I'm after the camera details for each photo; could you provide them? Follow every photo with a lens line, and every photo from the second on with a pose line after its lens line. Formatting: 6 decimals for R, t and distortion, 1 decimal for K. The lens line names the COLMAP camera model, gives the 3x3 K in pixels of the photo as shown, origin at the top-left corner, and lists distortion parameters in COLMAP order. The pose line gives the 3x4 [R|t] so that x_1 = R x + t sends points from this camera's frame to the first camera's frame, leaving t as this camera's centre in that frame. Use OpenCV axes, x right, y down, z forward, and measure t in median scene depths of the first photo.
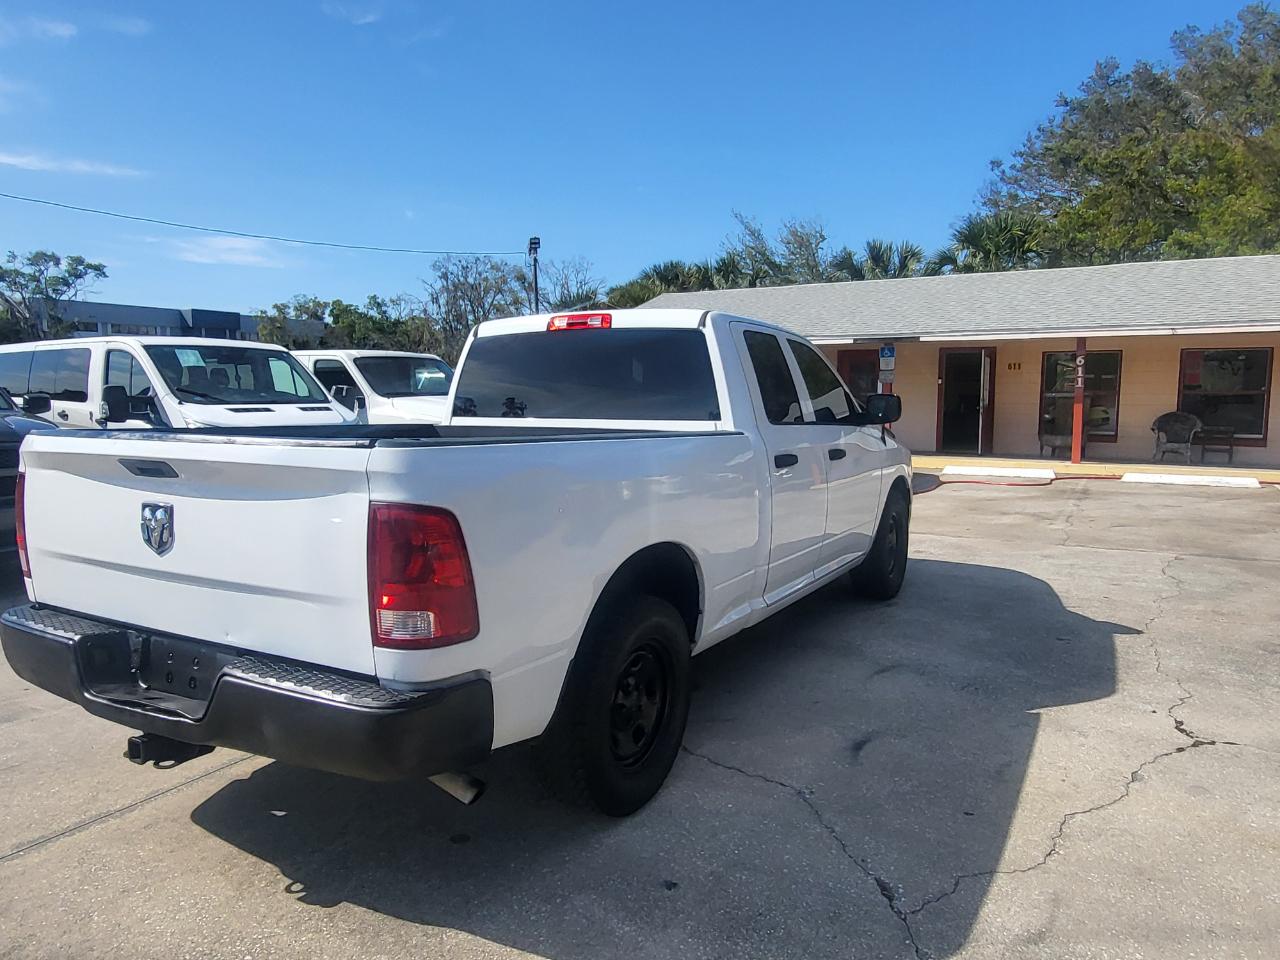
lens RADIAL K [[846.9, 0, 635.7], [0, 846.9, 530.5], [0, 0, 1]] dist [0.003000, -0.001912]
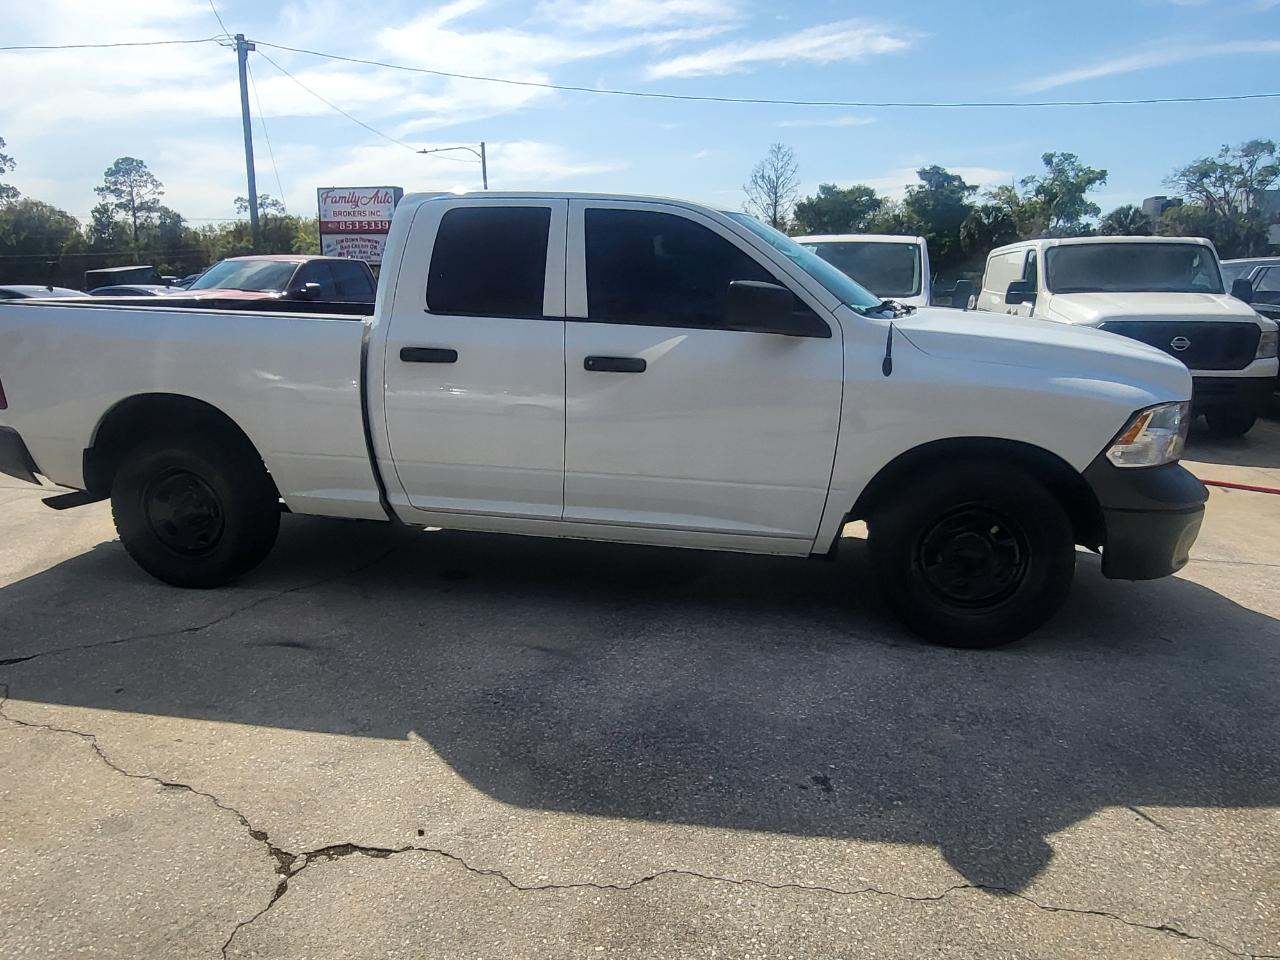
lens RADIAL K [[852.6, 0, 637.7], [0, 852.6, 511.5], [0, 0, 1]] dist [0.001758, 0.000007]
pose [[0.333217, 0.243213, -0.910941, 0.439618], [-0.159352, 0.966785, 0.199833, -0.054267], [0.929287, 0.078572, 0.360906, 0.350849]]
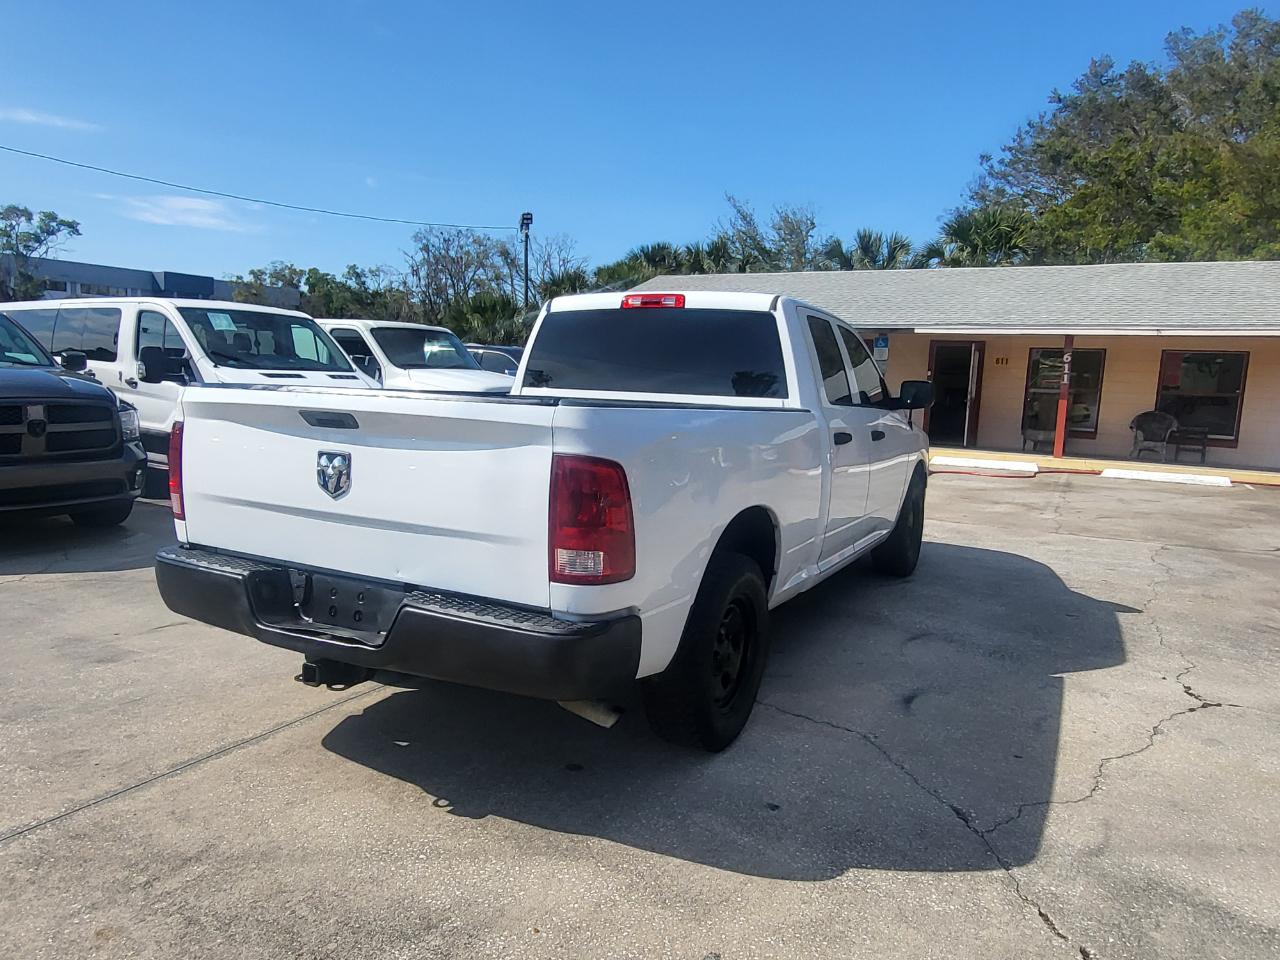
lens RADIAL K [[846.9, 0, 635.7], [0, 846.9, 530.5], [0, 0, 1]] dist [0.003000, -0.001912]
pose [[0.998968, 0.030226, 0.033910, -0.047619], [-0.030929, 0.999313, 0.020425, 0.008215], [-0.033269, -0.021453, 0.999216, -0.028864]]
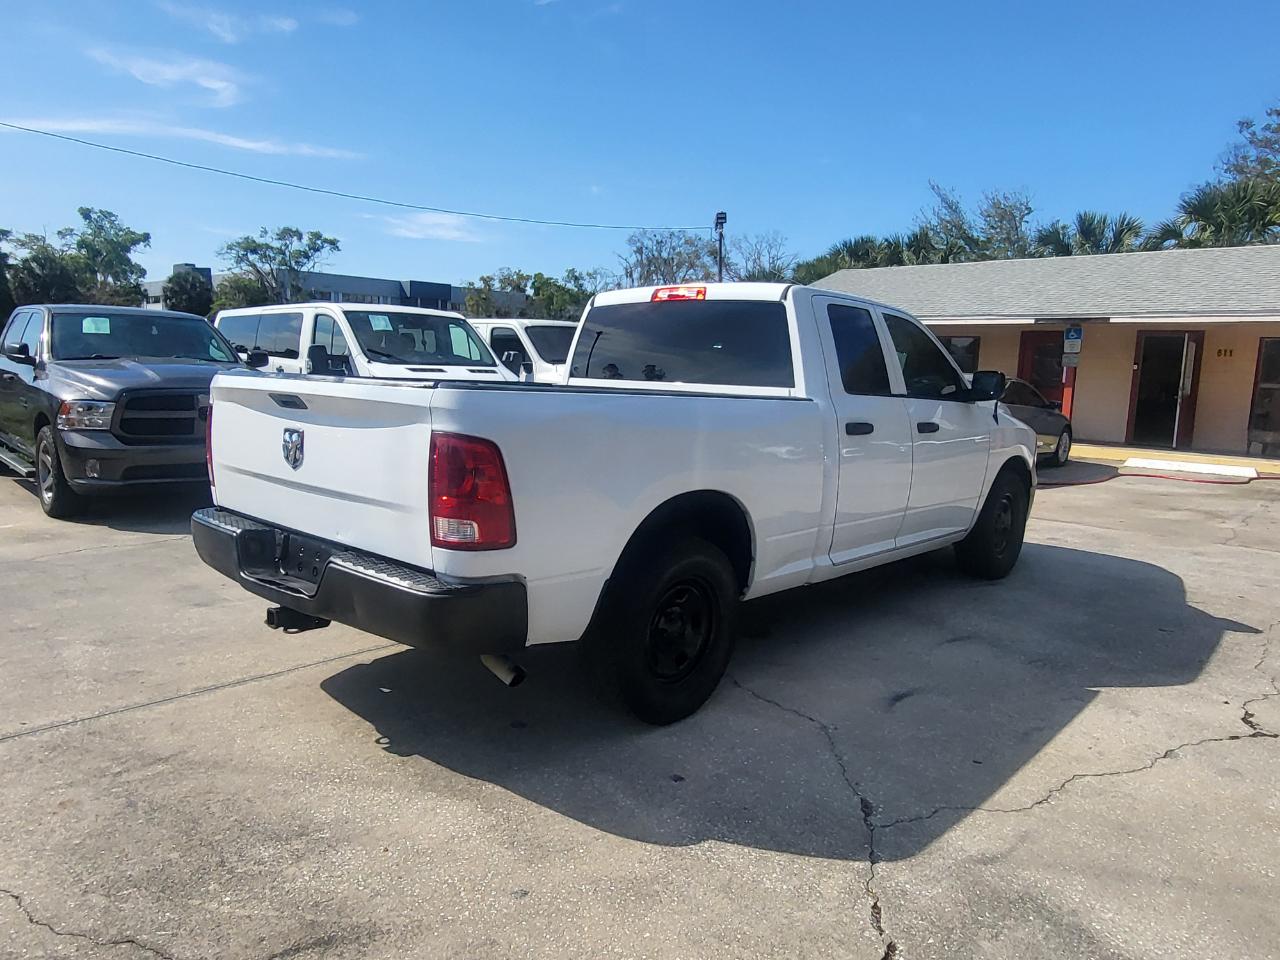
lens RADIAL K [[852.6, 0, 637.7], [0, 852.6, 511.5], [0, 0, 1]] dist [0.001758, 0.000007]
pose [[0.976300, 0.066397, -0.205983, 0.052147], [-0.065394, 0.997791, 0.011681, 0.010683], [0.206304, 0.002066, 0.978486, -0.039195]]
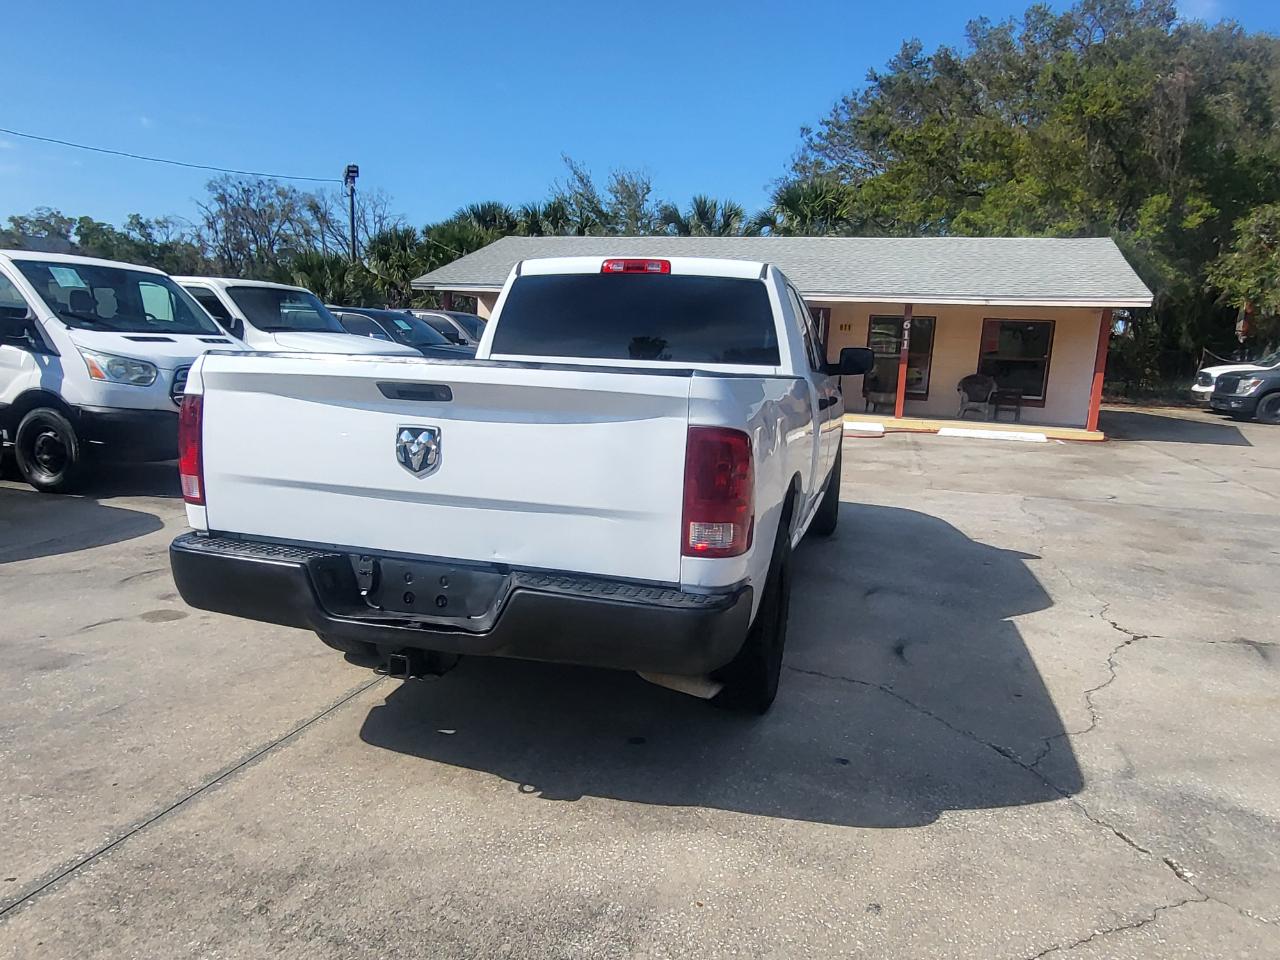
lens RADIAL K [[845.2, 0, 629.4], [0, 845.2, 533.2], [0, 0, 1]] dist [0.000730, 0.000357]
pose [[0.973659, -0.011408, 0.227726, -0.128104], [-0.002648, 0.998115, 0.061322, 0.007668], [-0.227996, -0.060309, 0.971793, -0.013979]]
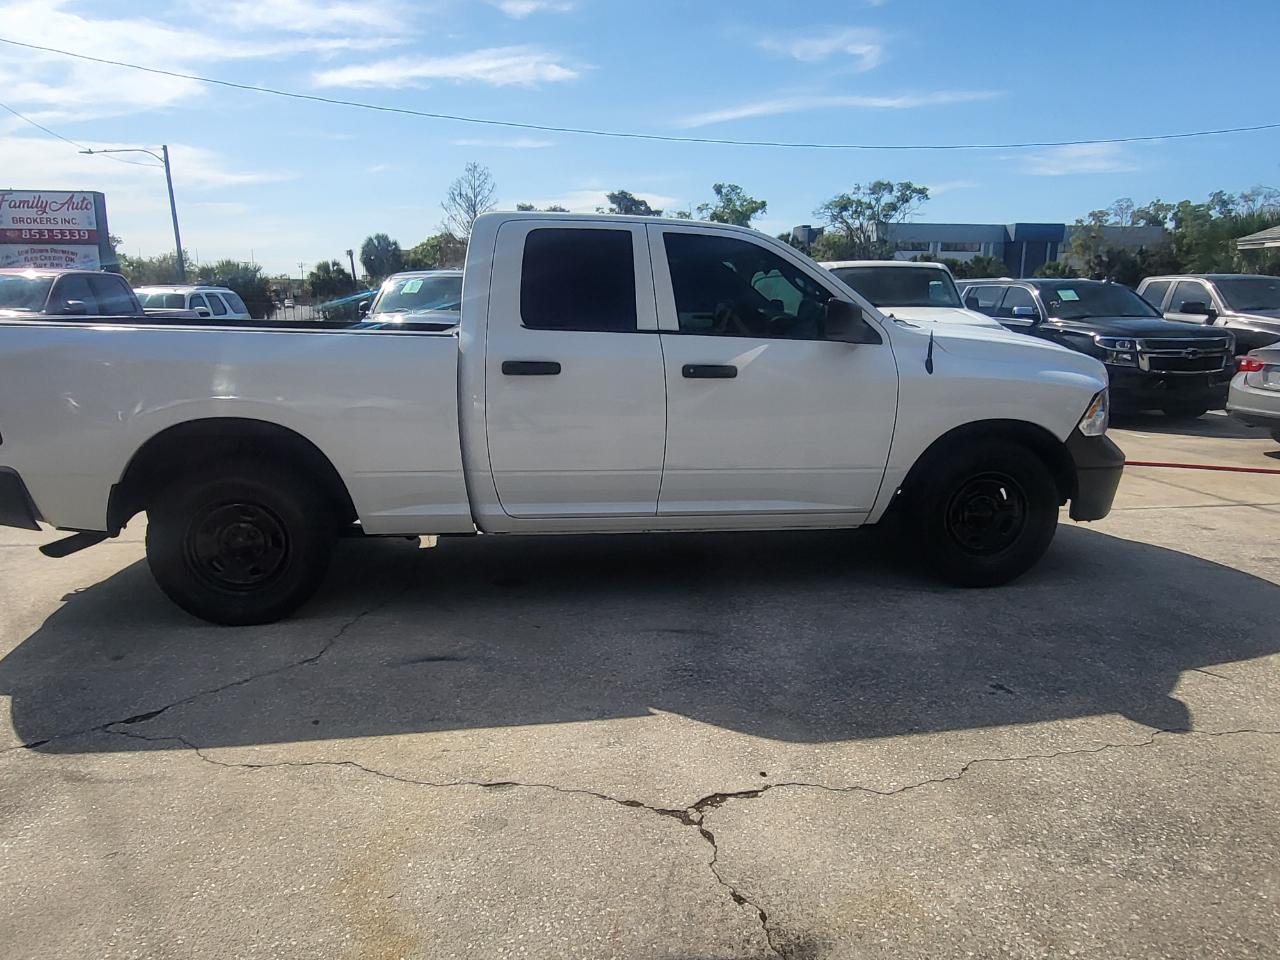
lens RADIAL K [[852.6, 0, 637.7], [0, 852.6, 511.5], [0, 0, 1]] dist [0.001758, 0.000007]
pose [[0.630585, 0.185257, -0.753685, 0.392338], [-0.130015, 0.982586, 0.132742, -0.026052], [0.765152, 0.014286, 0.643691, 0.188262]]
